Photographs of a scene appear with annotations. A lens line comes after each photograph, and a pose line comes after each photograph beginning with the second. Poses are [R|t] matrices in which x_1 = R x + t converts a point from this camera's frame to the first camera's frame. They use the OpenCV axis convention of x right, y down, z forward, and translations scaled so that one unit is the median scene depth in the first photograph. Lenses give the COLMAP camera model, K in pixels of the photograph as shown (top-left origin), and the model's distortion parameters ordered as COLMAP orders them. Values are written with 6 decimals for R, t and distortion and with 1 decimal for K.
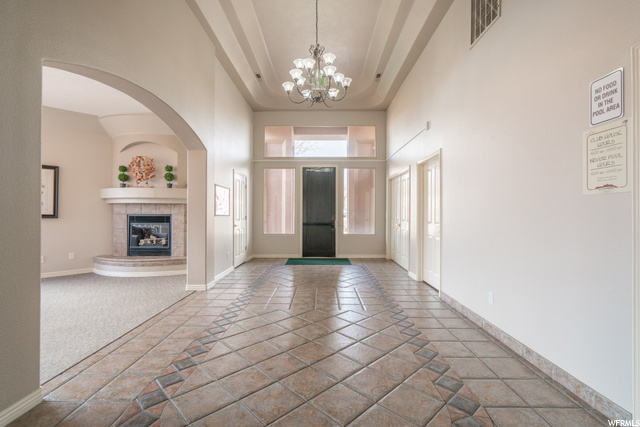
lens RADIAL K [[297.2, 0, 320.0], [0, 297.2, 213.5], [0, 0, 1]] dist [0.002125, 0.000272]
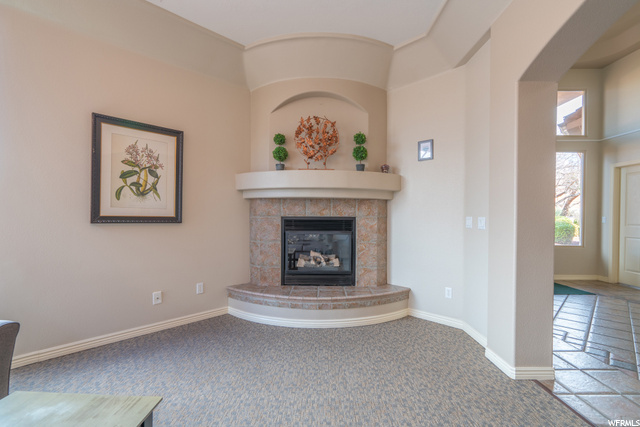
lens RADIAL K [[292.3, 0, 319.1], [0, 292.3, 217.0], [0, 0, 1]] dist [0.001289, 0.000141]
pose [[0.999983, 0.004058, 0.004202, -0.580823], [-0.004087, 0.999966, 0.007105, -0.000620], [-0.004173, -0.007122, 0.999966, 0.413824]]
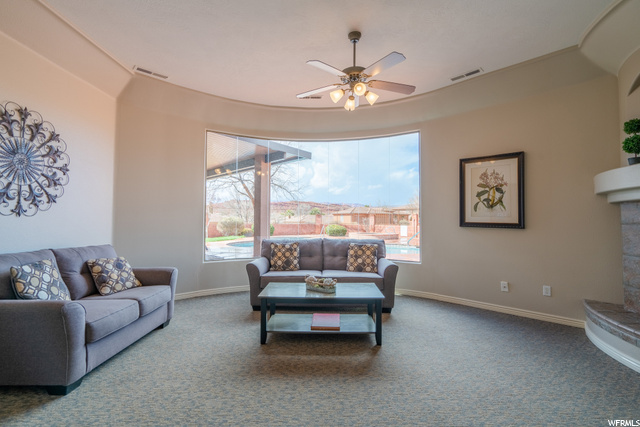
lens RADIAL K [[292.8, 0, 319.2], [0, 292.8, 207.6], [0, 0, 1]] dist [0.001872, 0.000294]
pose [[0.013901, -0.045014, -0.998890, -0.215414], [-0.006760, 0.998959, -0.045111, 0.001283], [0.999881, 0.007379, 0.013582, 0.498081]]
